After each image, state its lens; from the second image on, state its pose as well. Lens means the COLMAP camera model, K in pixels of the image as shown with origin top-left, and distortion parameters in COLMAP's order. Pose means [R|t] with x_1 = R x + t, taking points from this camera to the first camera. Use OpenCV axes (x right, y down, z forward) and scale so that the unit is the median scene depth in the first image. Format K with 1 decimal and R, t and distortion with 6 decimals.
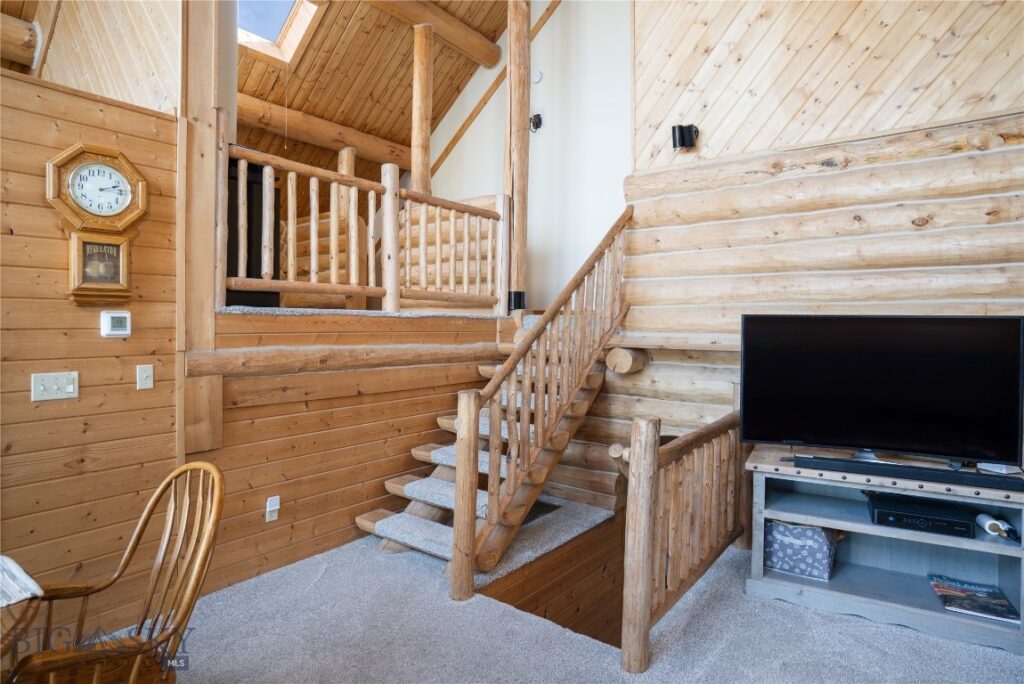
lens RADIAL K [[586.7, 0, 508.1], [0, 586.7, 328.9], [0, 0, 1]] dist [-0.039019, 0.038807]
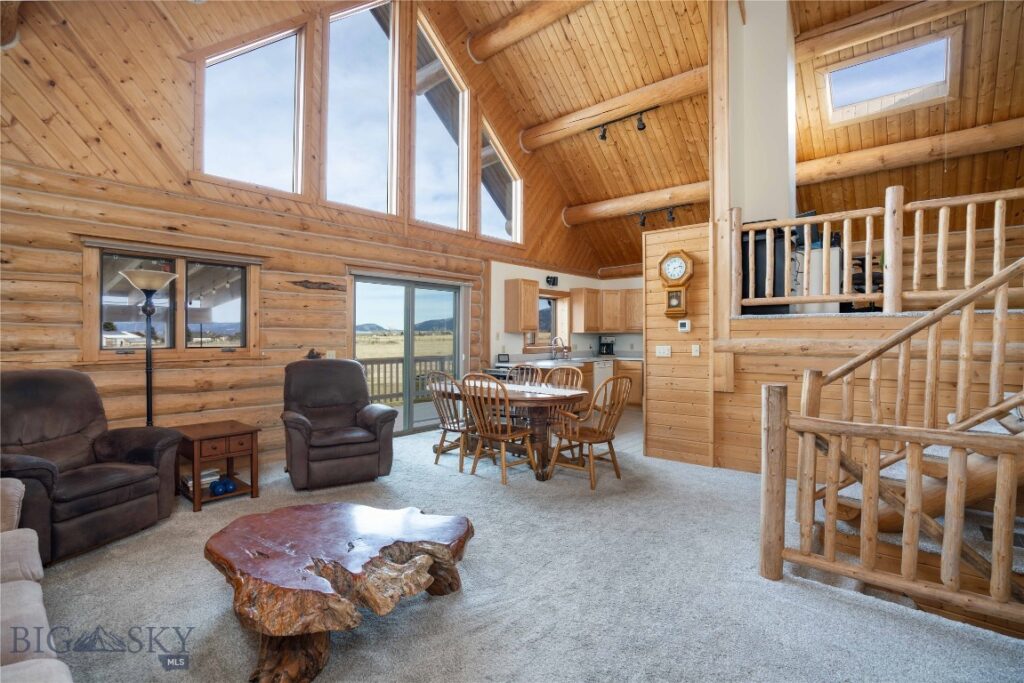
lens RADIAL K [[482.1, 0, 512.0], [0, 482.1, 341.5], [0, 0, 1]] dist [-0.020380, 0.000047]
pose [[-0.054056, 0.004078, -0.998530, 0.979093], [-0.010401, 0.999935, 0.004647, 0.040442], [0.998484, 0.010637, -0.054010, 0.356741]]
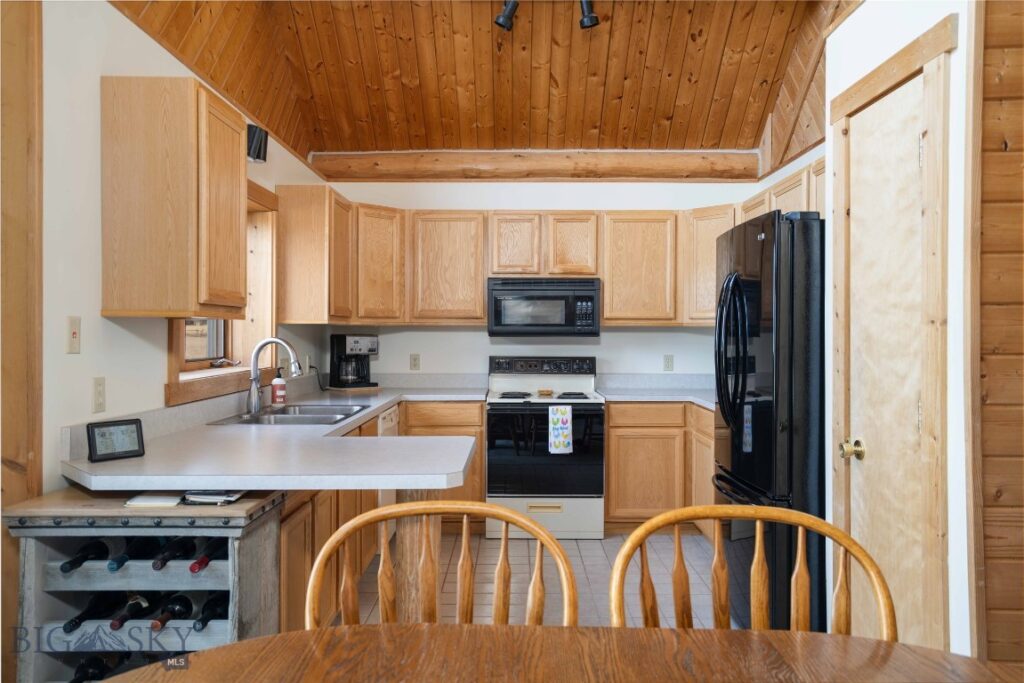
lens RADIAL K [[721.5, 0, 507.1], [0, 721.5, 341.2], [0, 0, 1]] dist [0.005612, 0.001817]
pose [[0.616495, 0.000480, -0.787359, -0.407325], [-0.005109, 0.999981, -0.003391, 0.034036], [0.787342, 0.006113, 0.616486, 0.079249]]
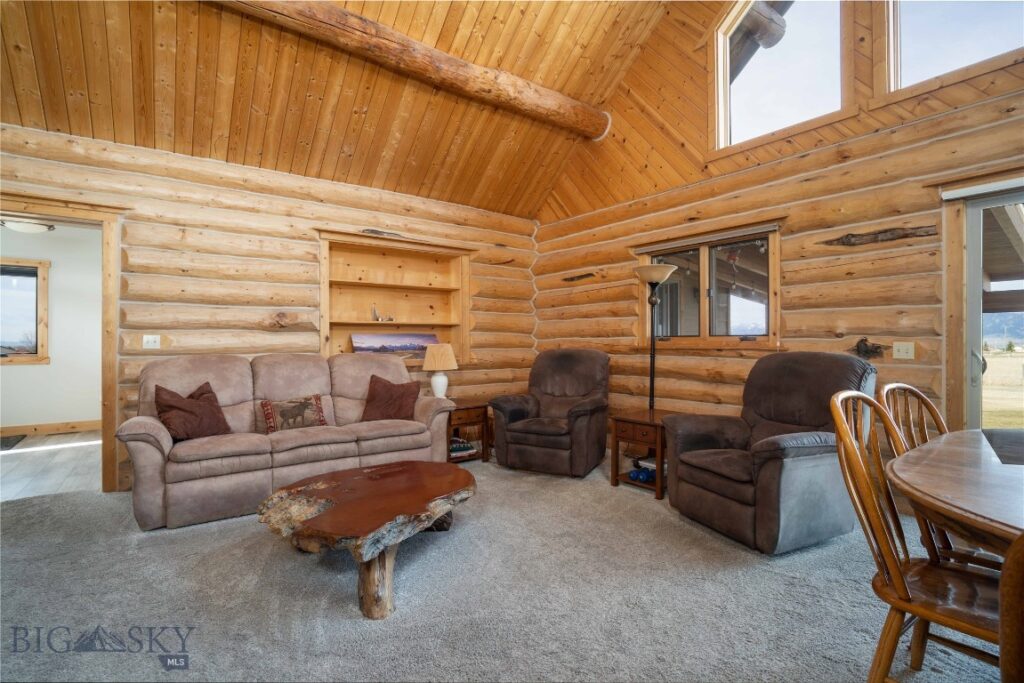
lens RADIAL K [[489.1, 0, 512.3], [0, 489.1, 330.7], [0, 0, 1]] dist [-0.018414, 0.000706]
pose [[-0.964632, 0.002243, 0.263590, -0.155334], [-0.000021, 0.999963, -0.008586, 0.072175], [-0.263600, -0.008288, -0.964597, 0.806305]]
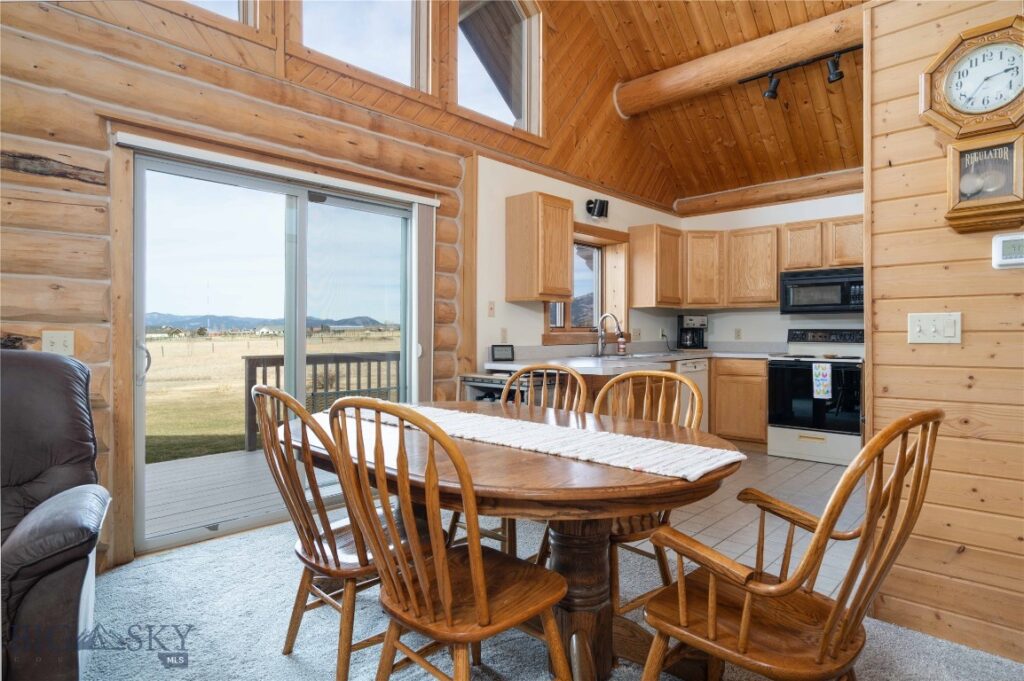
lens RADIAL K [[575.0, 0, 526.5], [0, 575.0, 336.2], [0, 0, 1]] dist [0.001109, 0.001541]
pose [[-0.063721, 0.000583, -0.997968, 0.087312], [-0.010188, 0.999947, 0.001234, 0.086836], [0.997916, 0.010246, -0.063712, 0.336382]]
